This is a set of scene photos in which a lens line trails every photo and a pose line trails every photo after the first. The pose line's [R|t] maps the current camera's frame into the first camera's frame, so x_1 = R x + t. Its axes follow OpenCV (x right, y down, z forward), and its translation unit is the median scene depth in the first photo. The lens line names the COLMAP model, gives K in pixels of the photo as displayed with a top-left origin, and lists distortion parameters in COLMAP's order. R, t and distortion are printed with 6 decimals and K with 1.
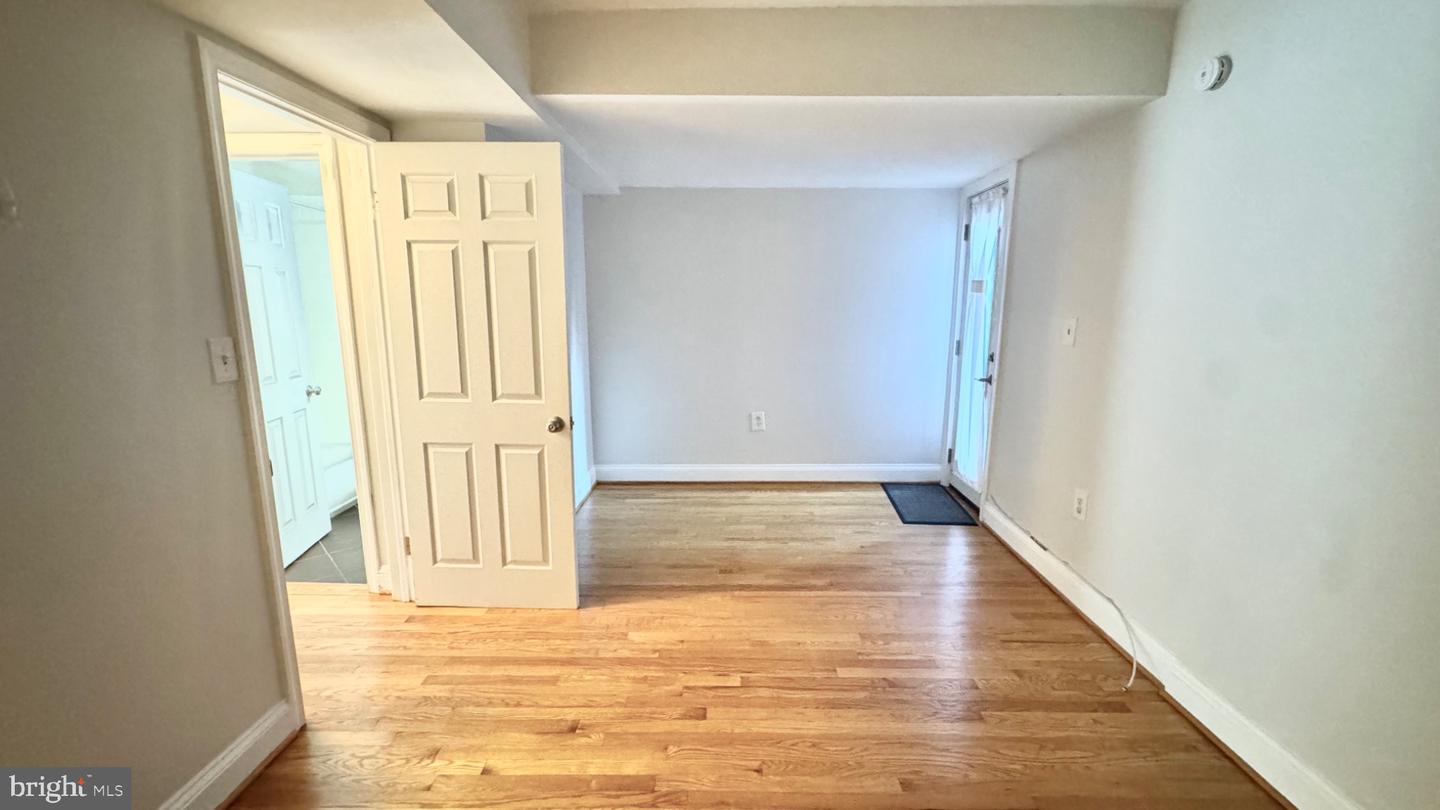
lens RADIAL K [[577.6, 0, 718.1], [0, 577.6, 404.3], [0, 0, 1]] dist [-0.002269, 0.000390]
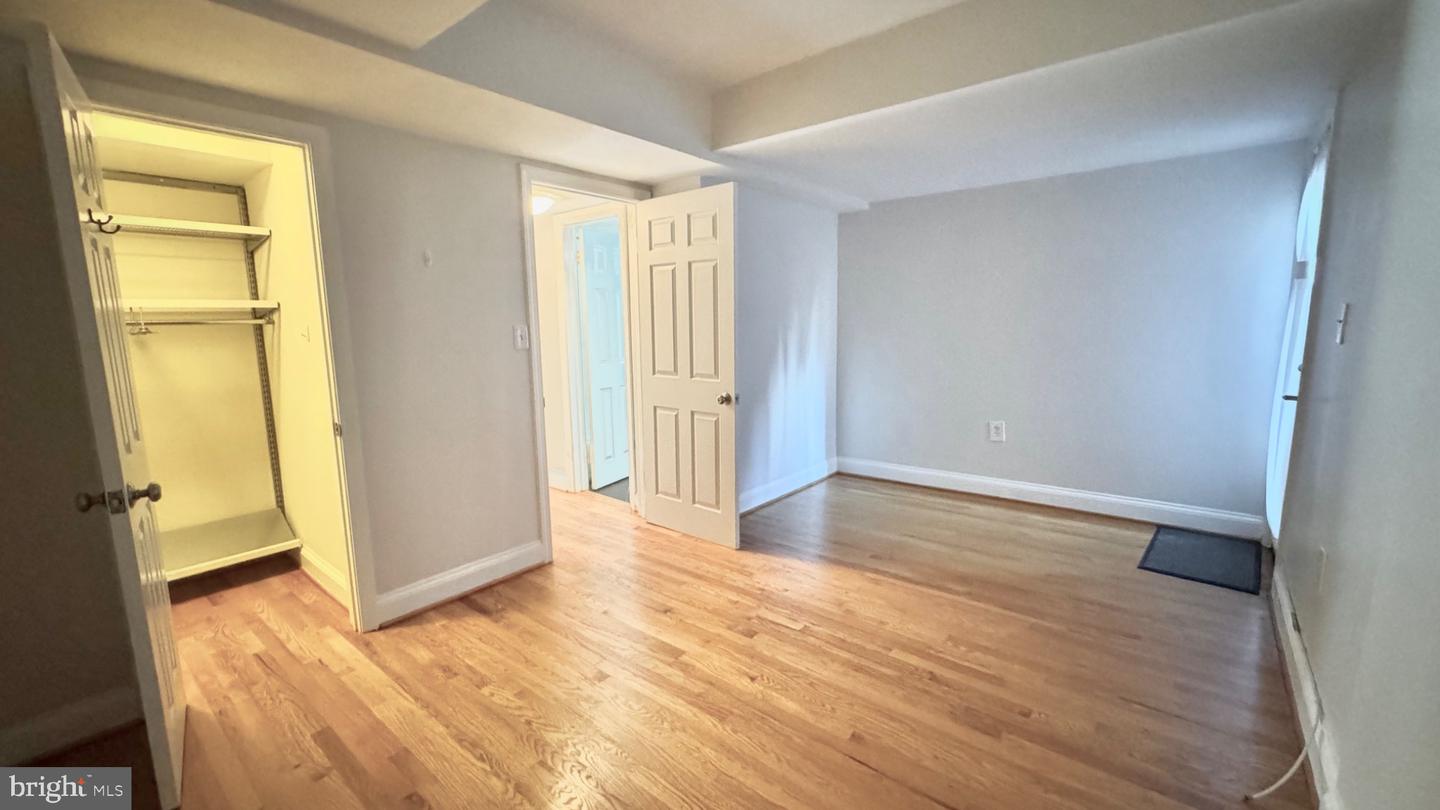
lens RADIAL K [[577.6, 0, 718.1], [0, 577.6, 404.3], [0, 0, 1]] dist [-0.002269, 0.000390]
pose [[0.780614, 0.075304, -0.620460, 0.505126], [-0.094980, 0.995478, 0.001322, 0.046844], [0.617754, 0.057900, 0.784237, -0.020392]]
